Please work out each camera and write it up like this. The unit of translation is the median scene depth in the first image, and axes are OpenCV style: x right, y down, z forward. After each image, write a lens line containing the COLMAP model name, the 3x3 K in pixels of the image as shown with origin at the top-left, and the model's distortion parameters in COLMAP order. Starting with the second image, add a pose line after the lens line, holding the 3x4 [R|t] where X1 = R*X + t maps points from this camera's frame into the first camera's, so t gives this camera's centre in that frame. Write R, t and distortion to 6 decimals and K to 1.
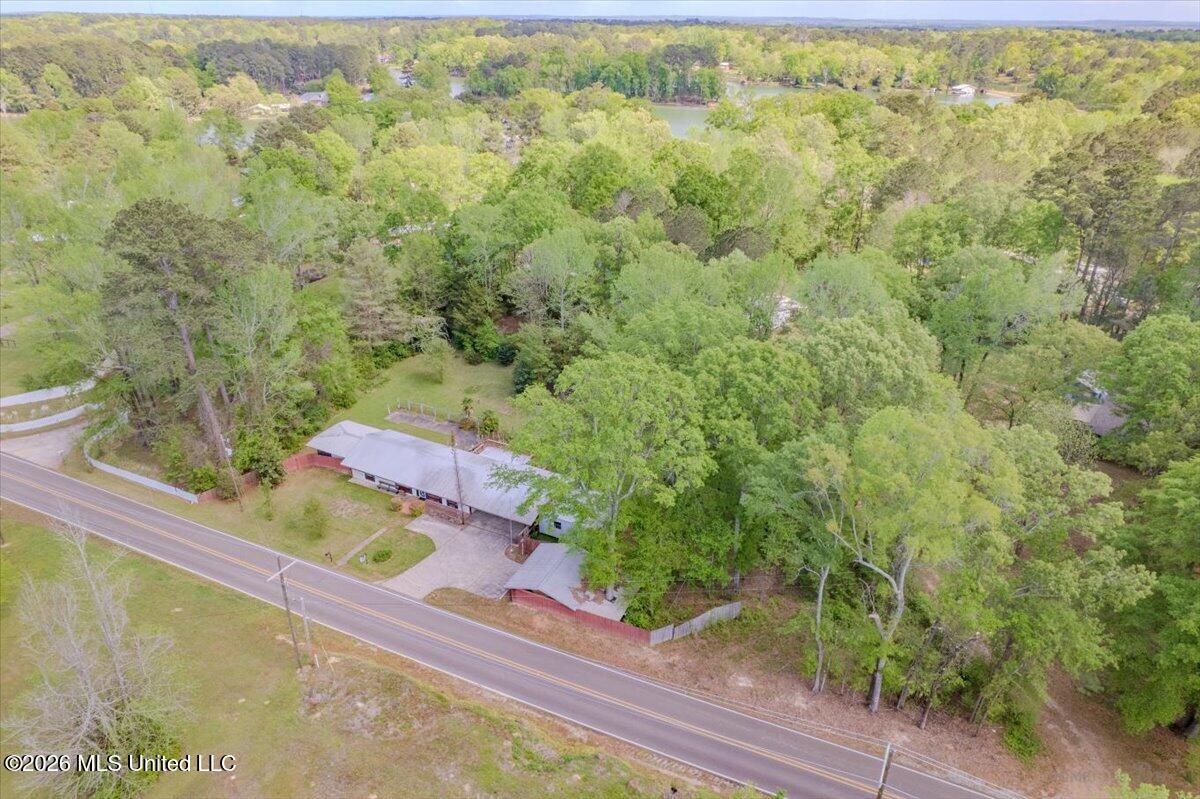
lens RADIAL K [[770.0, 0, 601.3], [0, 770.0, 400.7], [0, 0, 1]] dist [-0.087521, 0.083350]
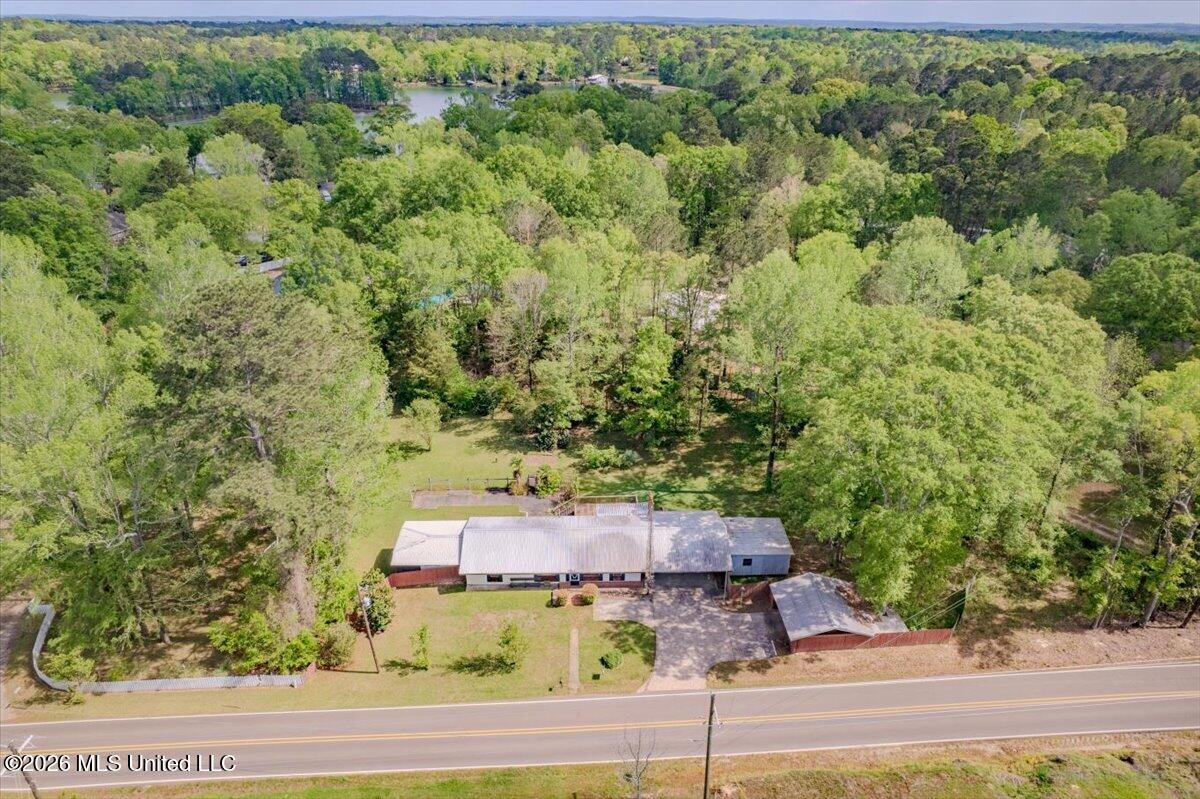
lens RADIAL K [[770.0, 0, 601.3], [0, 770.0, 400.7], [0, 0, 1]] dist [-0.087521, 0.083350]
pose [[0.882856, -0.214722, 0.417683, -0.364630], [0.214063, 0.975587, 0.049065, -0.074019], [-0.418022, 0.046093, 0.907267, 0.139758]]
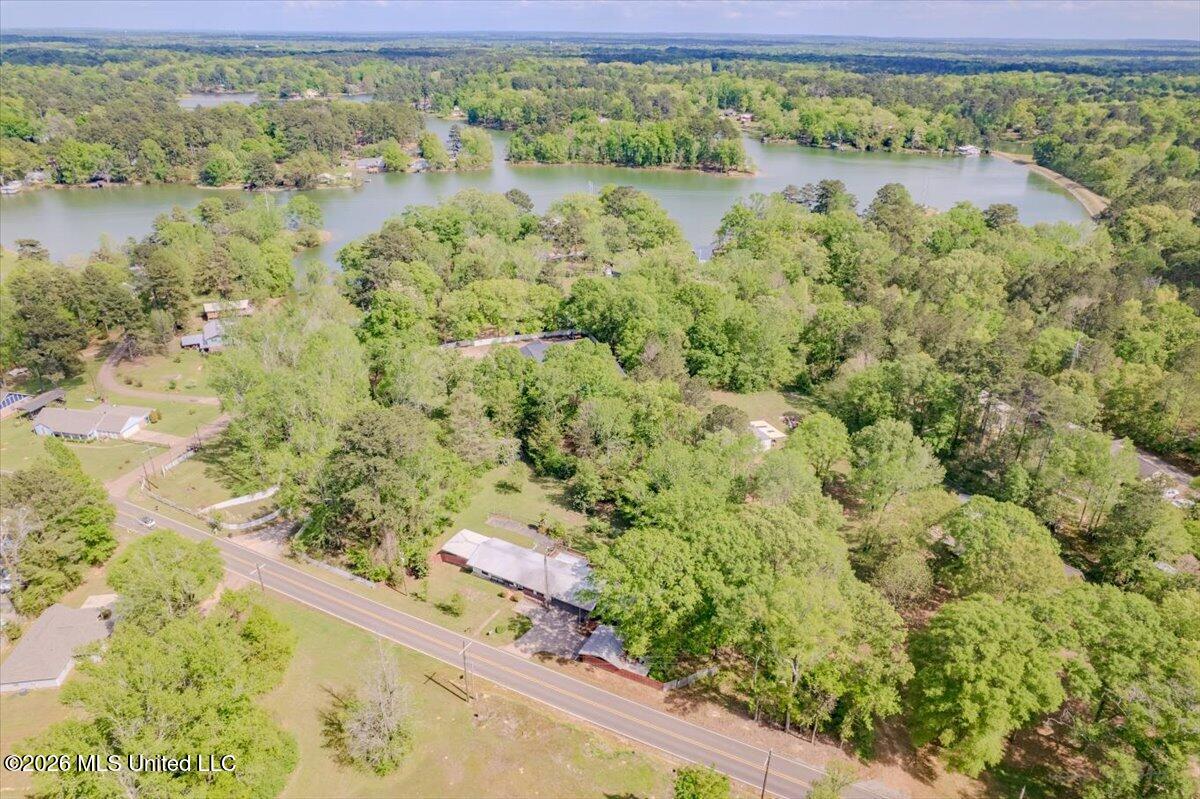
lens RADIAL K [[770.0, 0, 601.3], [0, 770.0, 400.7], [0, 0, 1]] dist [-0.087521, 0.083350]
pose [[0.999444, 0.016616, -0.028898, -0.020466], [-0.017086, 0.999725, -0.016092, -0.164412], [0.028623, 0.016577, 0.999453, -0.396500]]
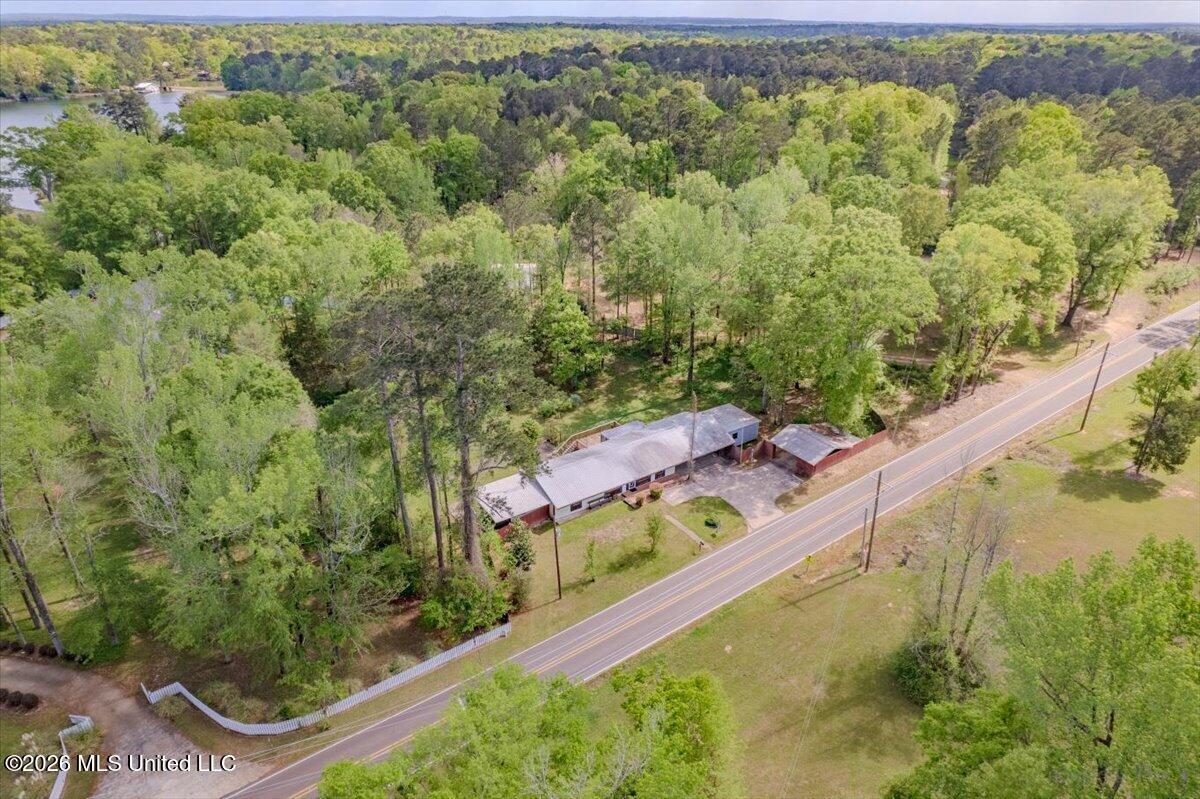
lens RADIAL K [[770.0, 0, 601.3], [0, 770.0, 400.7], [0, 0, 1]] dist [-0.087521, 0.083350]
pose [[0.492345, -0.399359, 0.773375, -0.703663], [0.394027, 0.894533, 0.211078, -0.149463], [-0.776105, 0.200807, 0.597777, 0.272214]]
